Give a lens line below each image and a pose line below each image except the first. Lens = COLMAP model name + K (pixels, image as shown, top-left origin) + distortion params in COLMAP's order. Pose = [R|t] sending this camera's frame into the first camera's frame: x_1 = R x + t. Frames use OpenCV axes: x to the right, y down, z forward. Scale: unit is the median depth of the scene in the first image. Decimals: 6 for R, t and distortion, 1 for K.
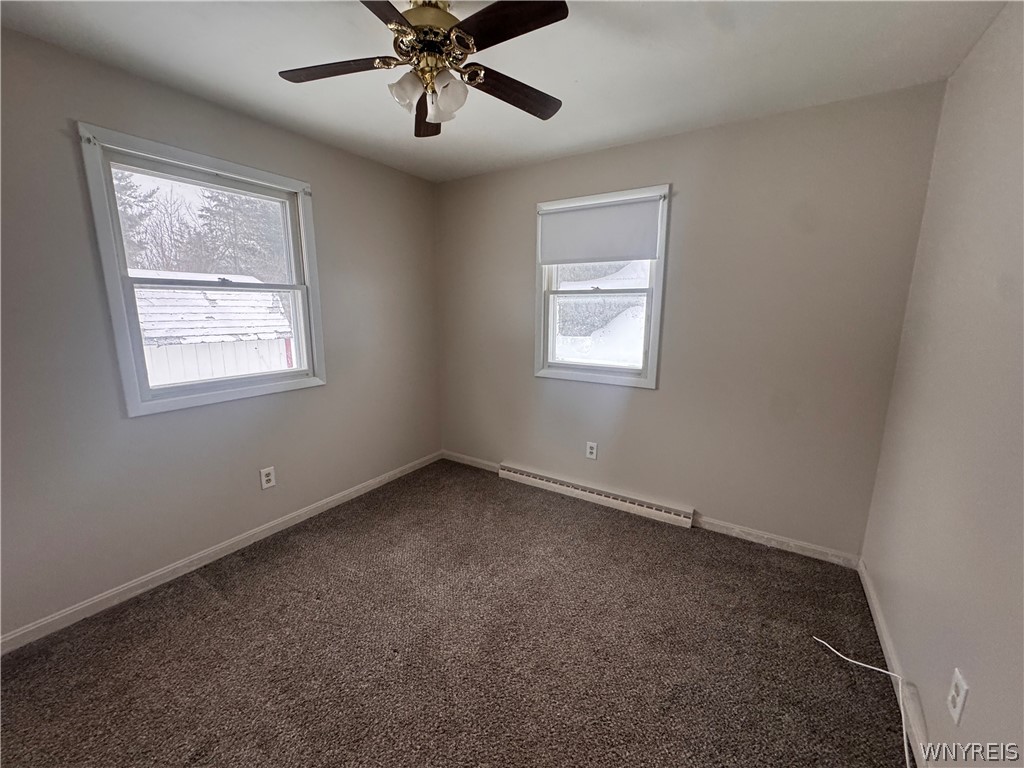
lens RADIAL K [[407.8, 0, 511.0], [0, 407.8, 383.2], [0, 0, 1]] dist [-0.000210, -0.000024]
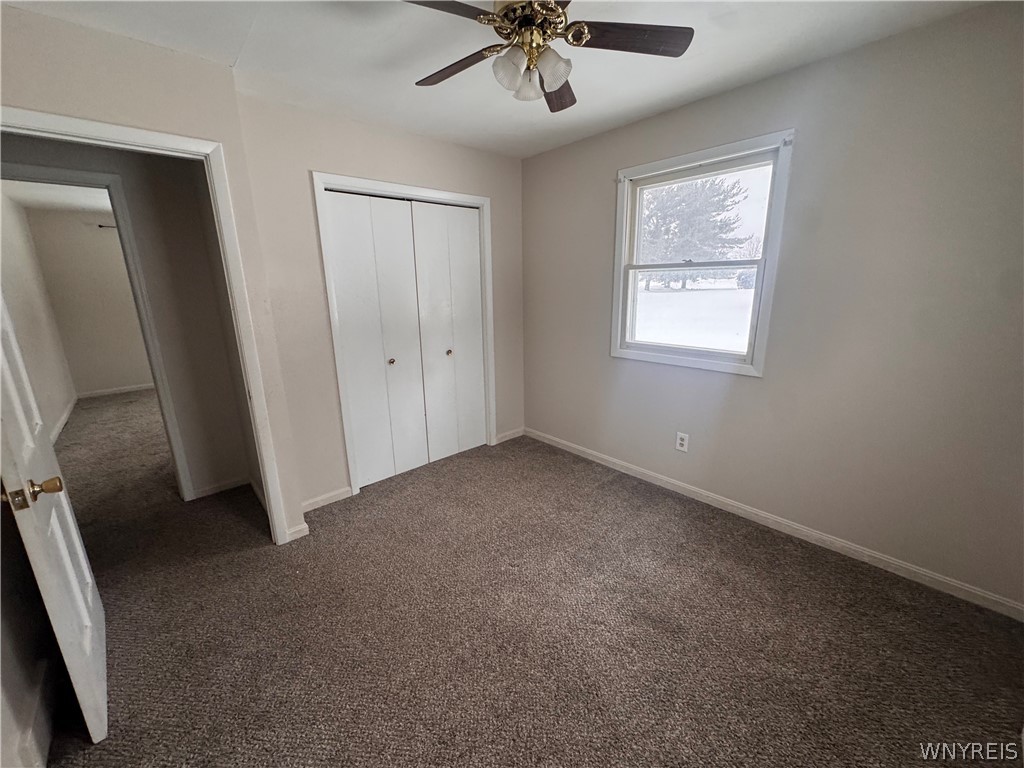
lens RADIAL K [[407.8, 0, 511.0], [0, 407.8, 383.2], [0, 0, 1]] dist [-0.000210, -0.000024]
pose [[-0.266172, 0.232118, -0.935561, 0.592906], [-0.161915, 0.946017, 0.280778, -0.173878], [0.950230, 0.226216, -0.214219, 0.870513]]
